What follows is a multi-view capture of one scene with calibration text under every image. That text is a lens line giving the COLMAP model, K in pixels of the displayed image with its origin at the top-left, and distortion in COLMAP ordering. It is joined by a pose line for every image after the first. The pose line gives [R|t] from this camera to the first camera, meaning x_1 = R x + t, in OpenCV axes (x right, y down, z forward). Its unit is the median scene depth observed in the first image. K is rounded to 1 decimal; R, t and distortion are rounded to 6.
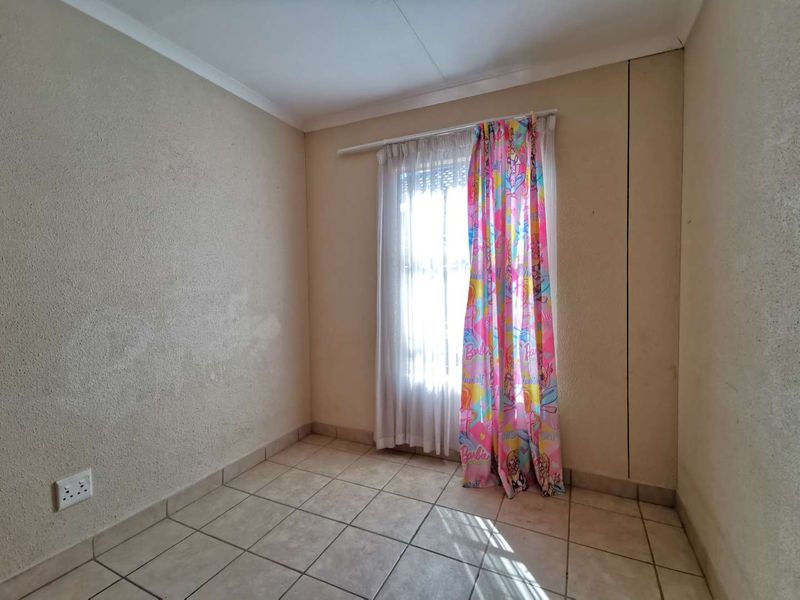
lens RADIAL K [[367.2, 0, 405.8], [0, 367.2, 296.0], [0, 0, 1]] dist [0.015980, -0.000478]
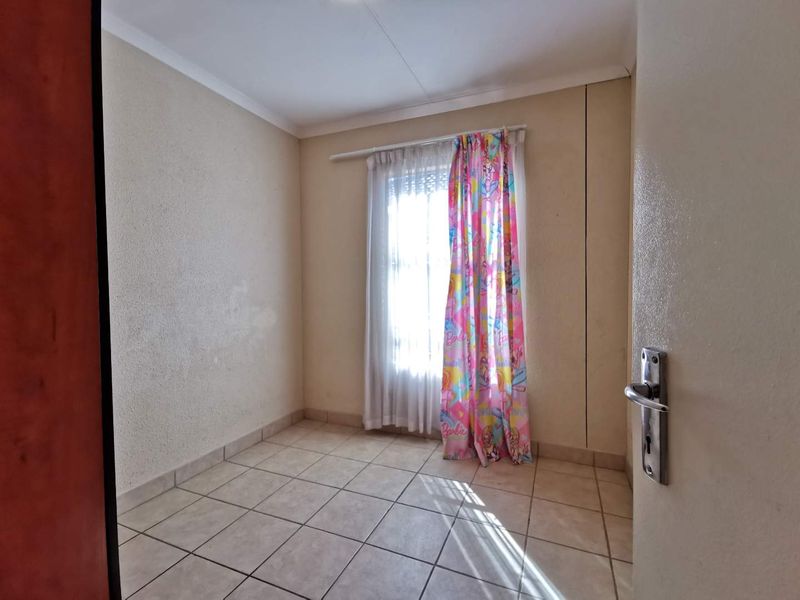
lens RADIAL K [[367.2, 0, 405.8], [0, 367.2, 296.0], [0, 0, 1]] dist [0.015980, -0.000478]
pose [[0.999216, 0.003921, 0.039401, -0.004458], [-0.003650, 0.999969, -0.006938, 0.031738], [-0.039427, 0.006789, 0.999199, -0.116665]]
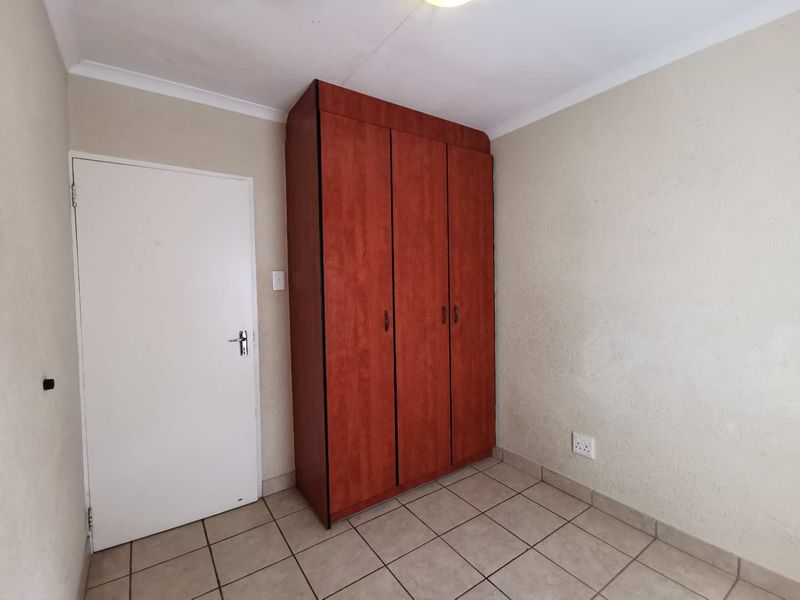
lens RADIAL K [[367.2, 0, 405.8], [0, 367.2, 296.0], [0, 0, 1]] dist [0.015980, -0.000478]
pose [[-0.495563, 0.047218, -0.867287, 0.467914], [-0.011420, 0.998081, 0.060864, -0.093460], [0.868497, 0.040067, -0.494073, 0.795380]]
